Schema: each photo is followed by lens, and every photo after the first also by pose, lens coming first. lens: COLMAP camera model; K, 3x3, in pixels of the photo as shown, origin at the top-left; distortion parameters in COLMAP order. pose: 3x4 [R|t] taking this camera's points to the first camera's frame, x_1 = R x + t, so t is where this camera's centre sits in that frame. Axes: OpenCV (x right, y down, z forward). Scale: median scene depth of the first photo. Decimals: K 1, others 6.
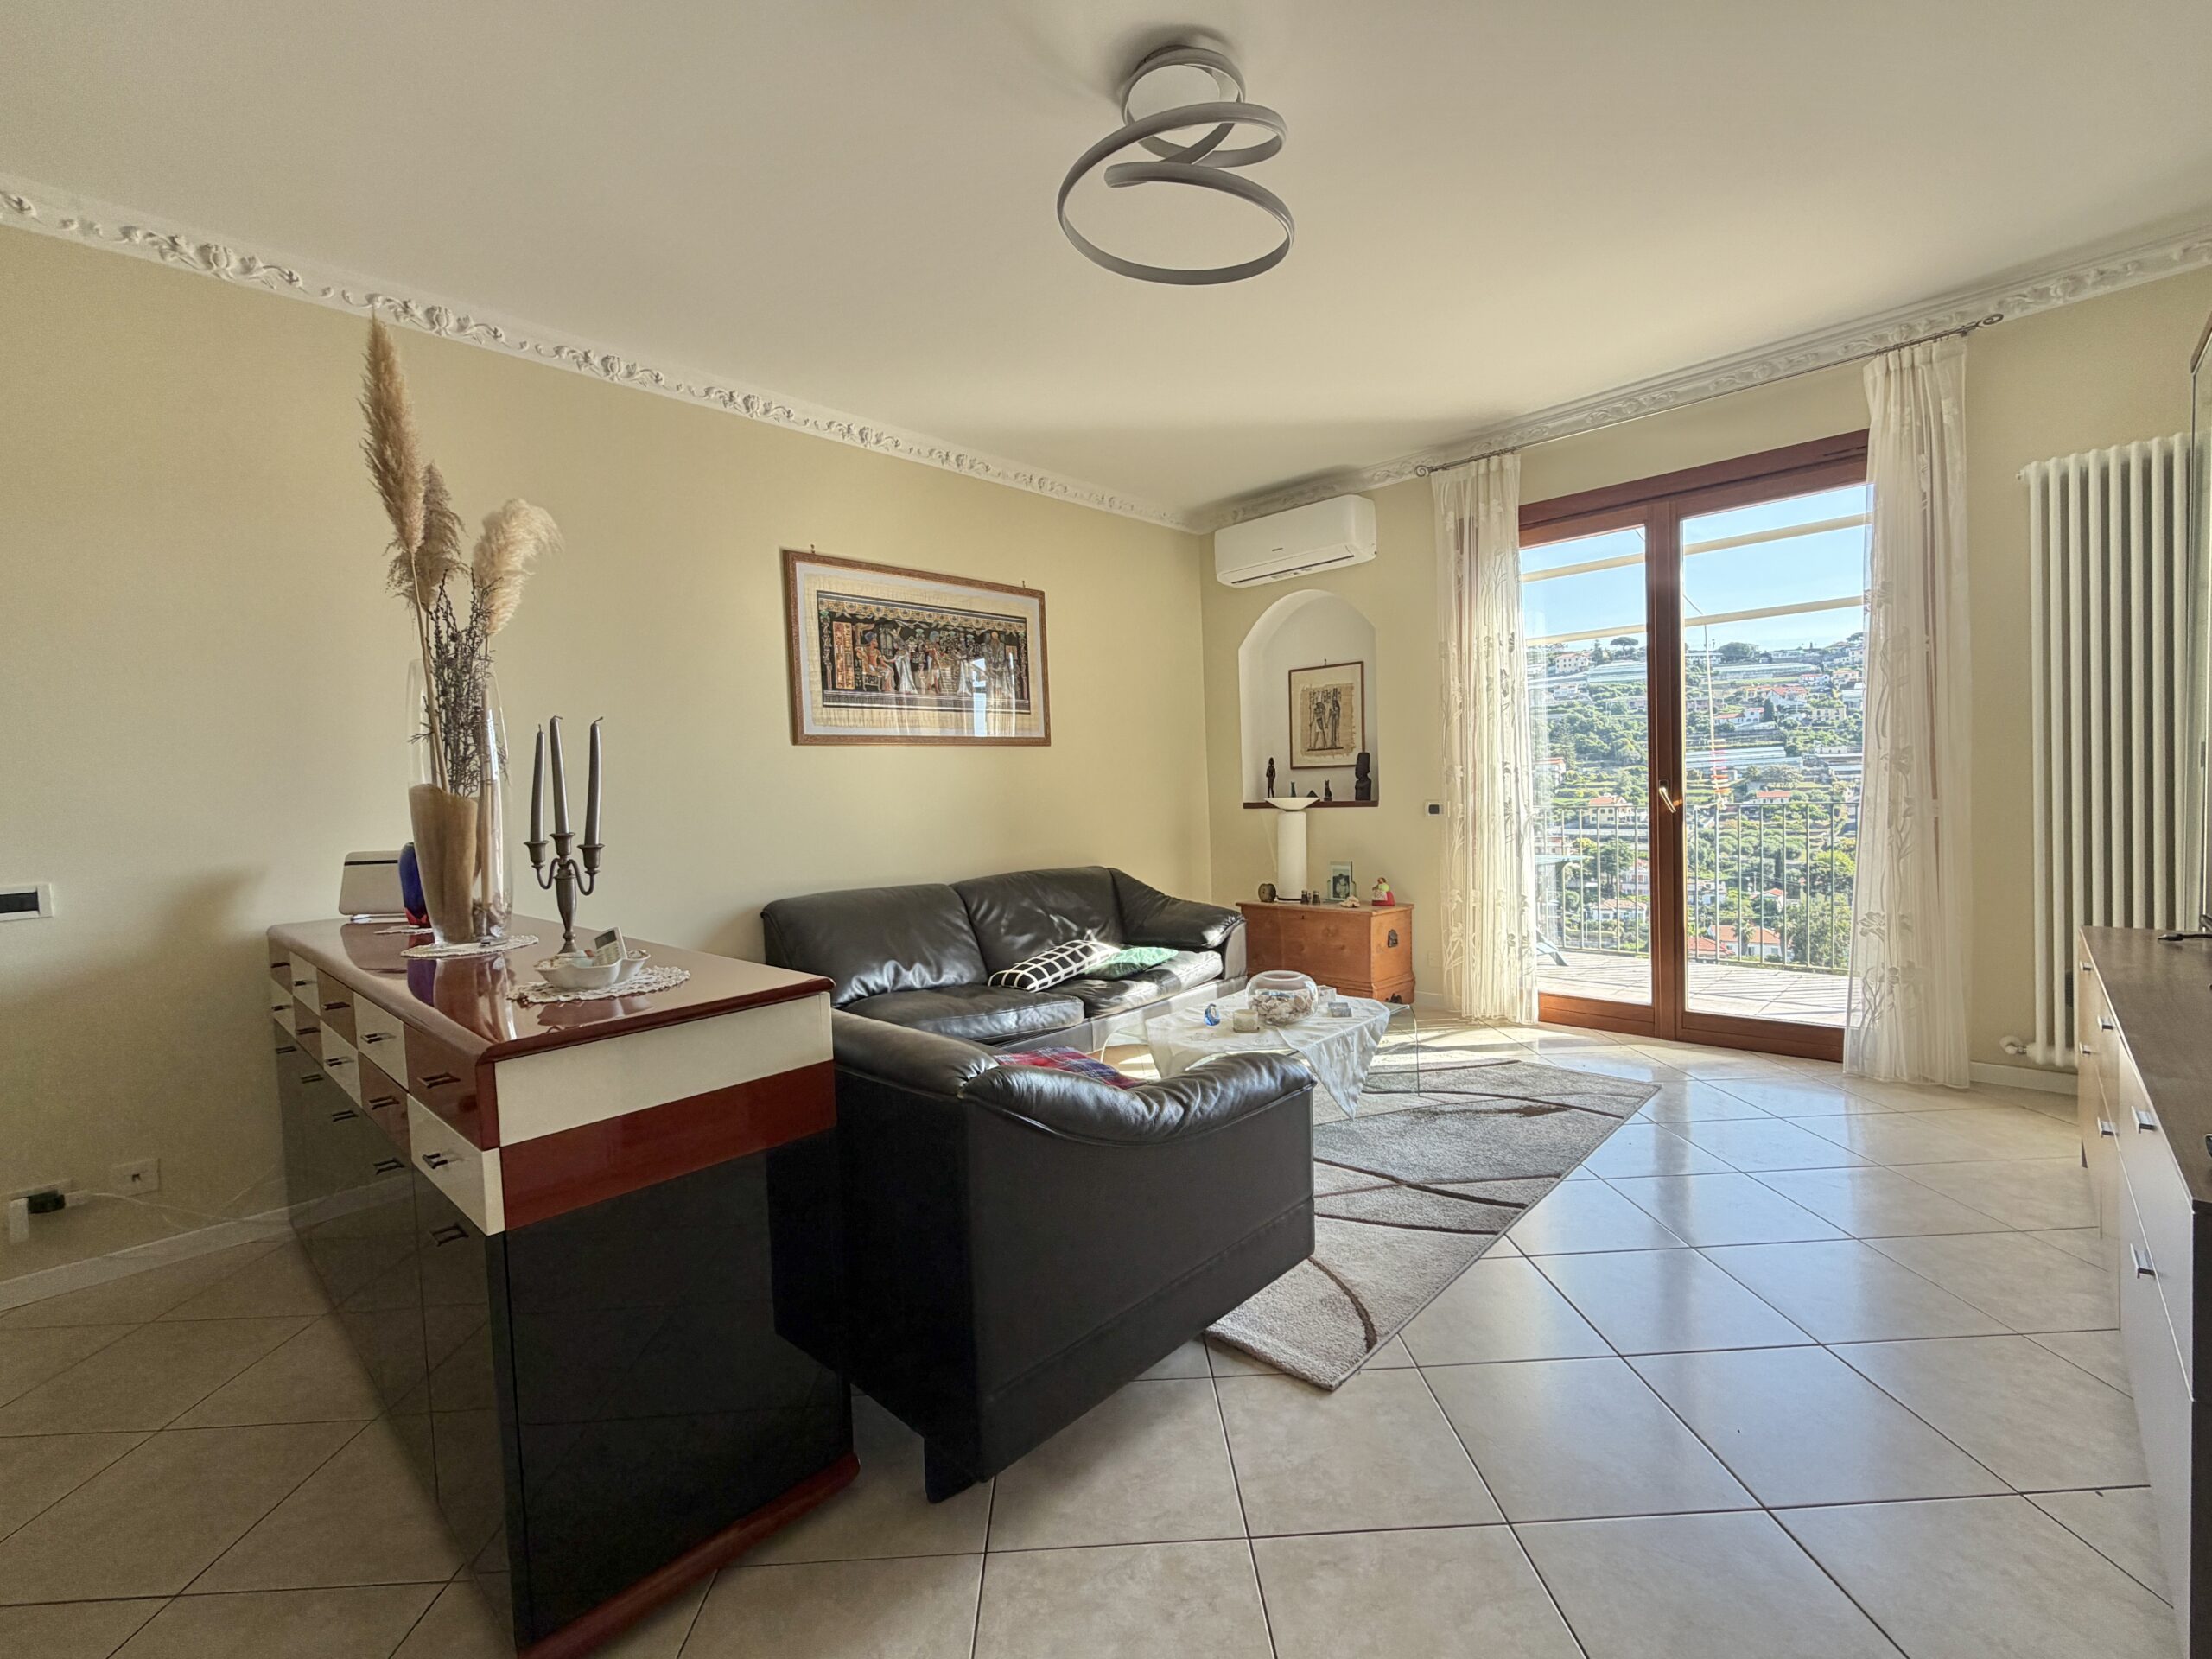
lens RADIAL K [[960.6, 0, 1101.3], [0, 960.6, 827.0], [0, 0, 1]] dist [0.000482, -0.000278]
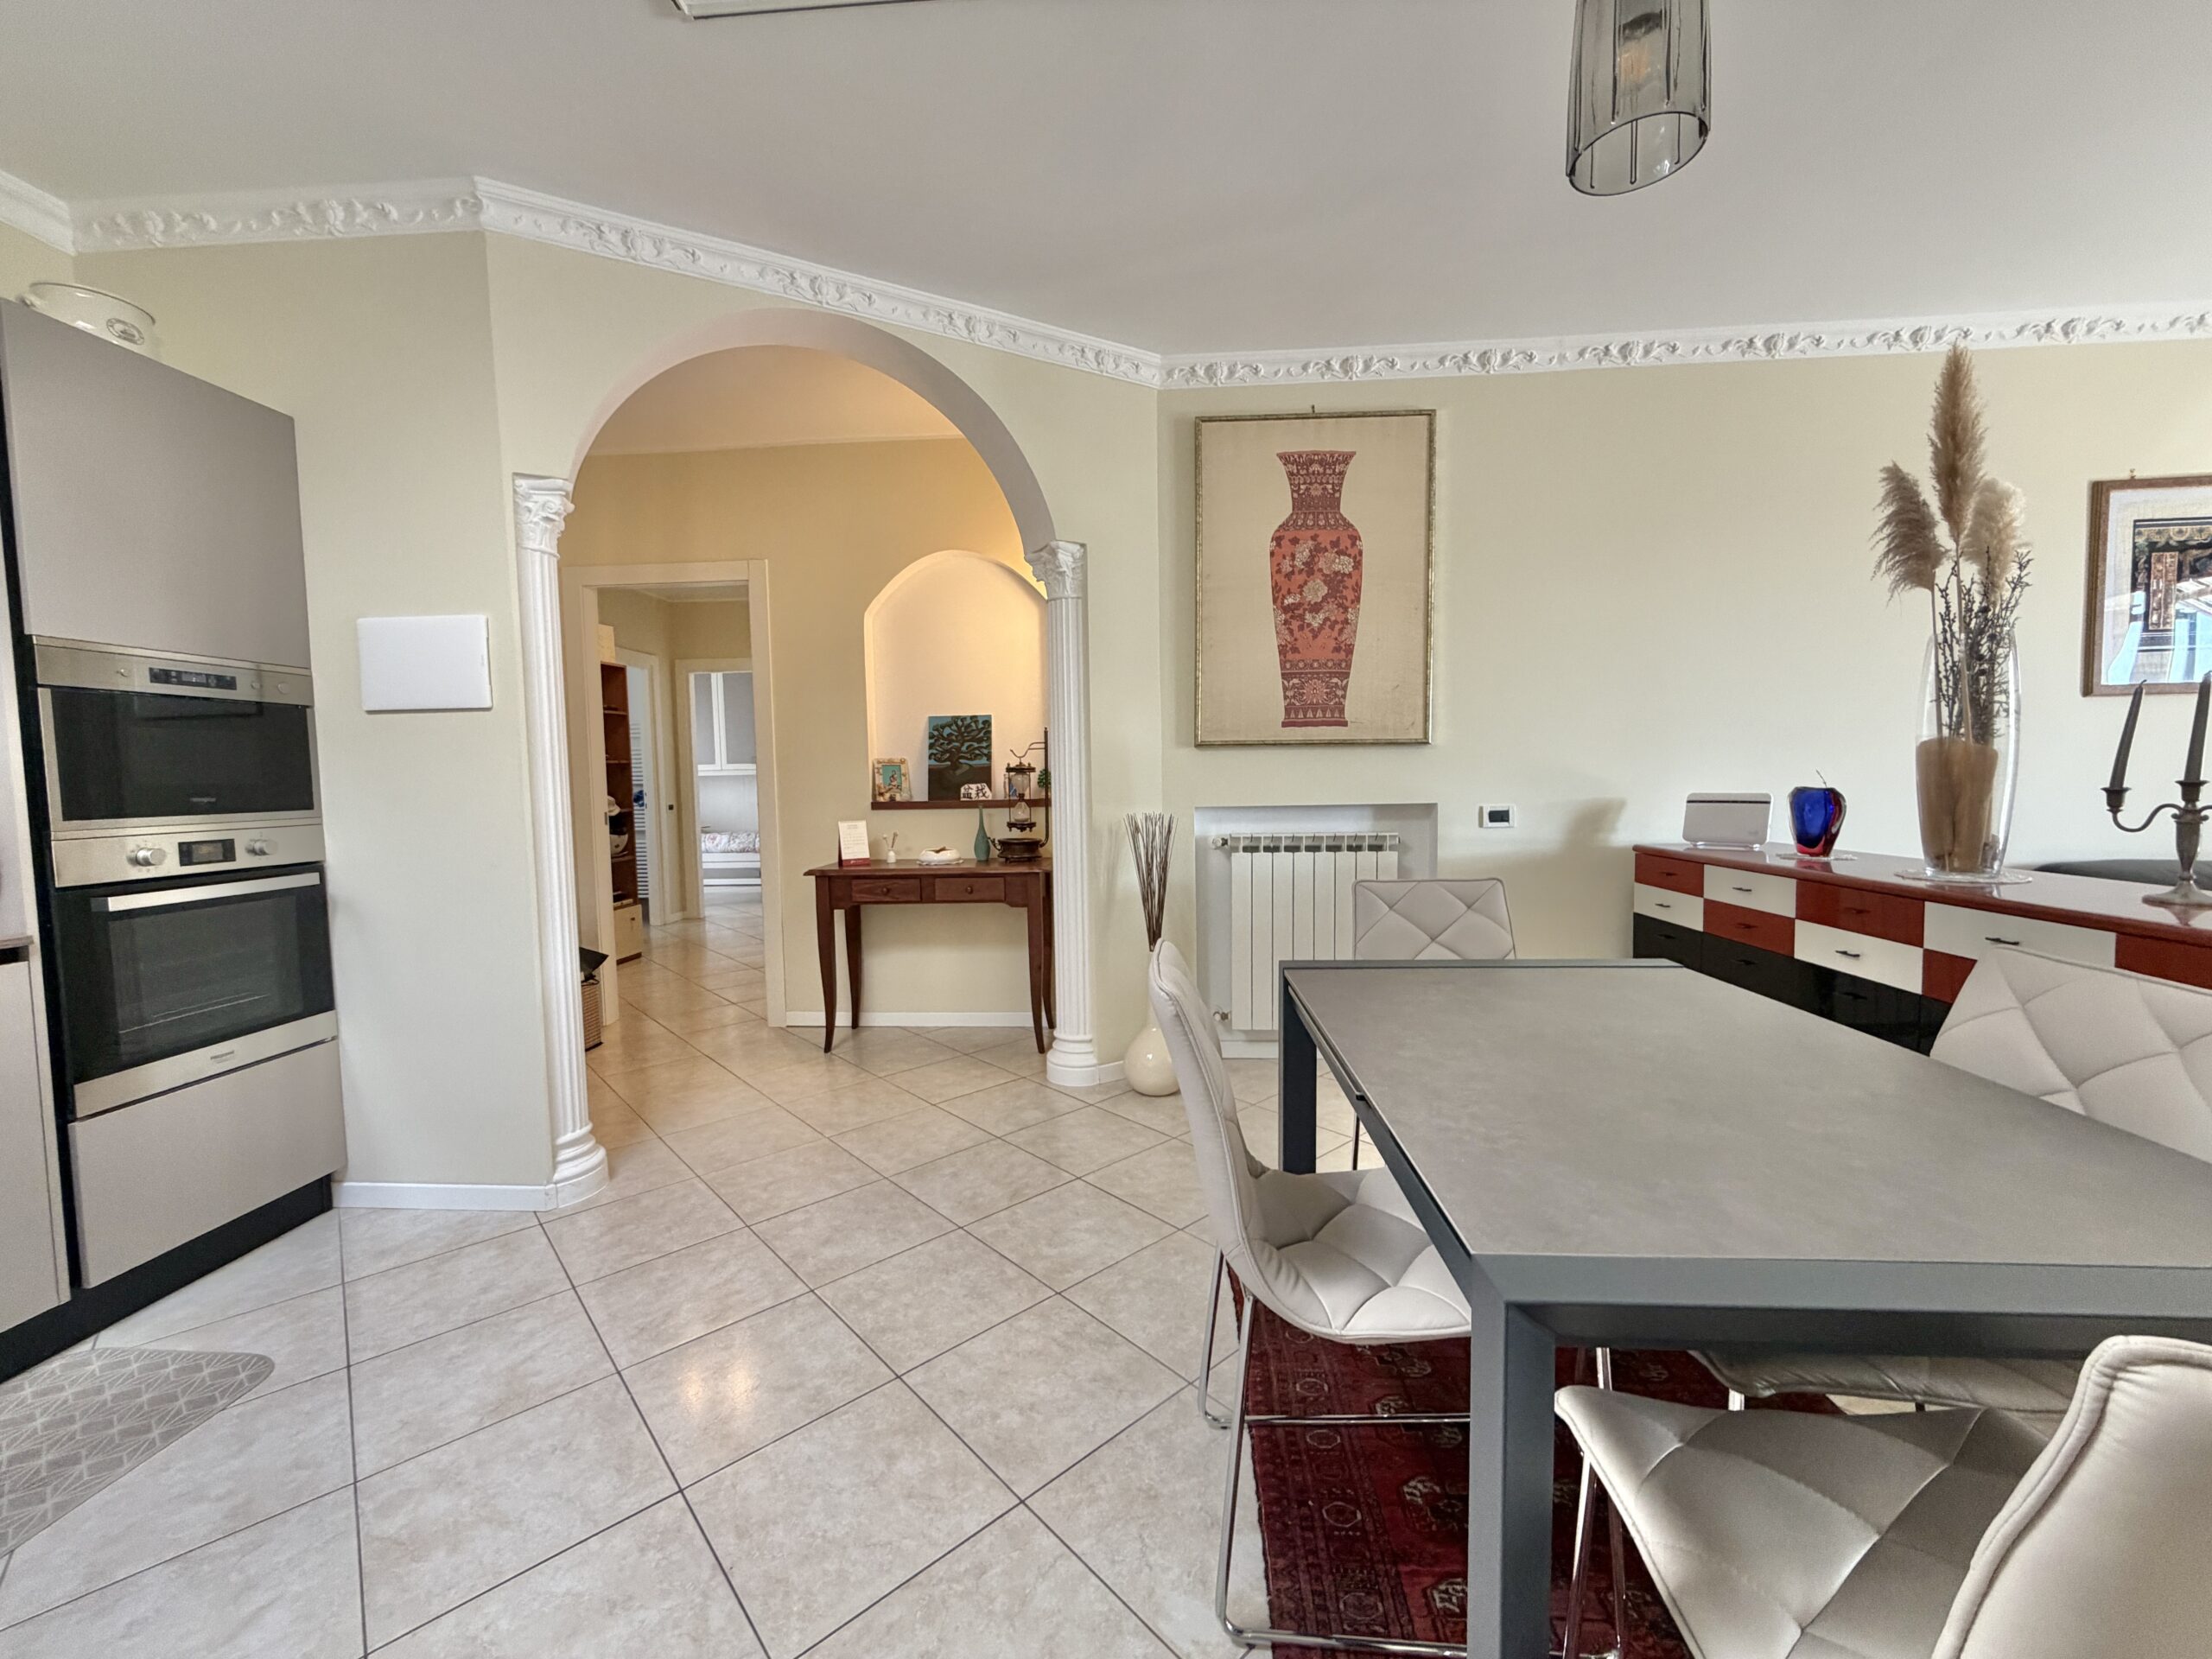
lens RADIAL K [[888.2, 0, 1089.7], [0, 888.2, 823.6], [0, 0, 1]] dist [-0.000123, 0.000279]
pose [[0.642783, 0.068482, -0.762981, -0.322711], [-0.034830, 0.997579, 0.060195, 0.020348], [0.765256, -0.012117, 0.643612, -0.319059]]
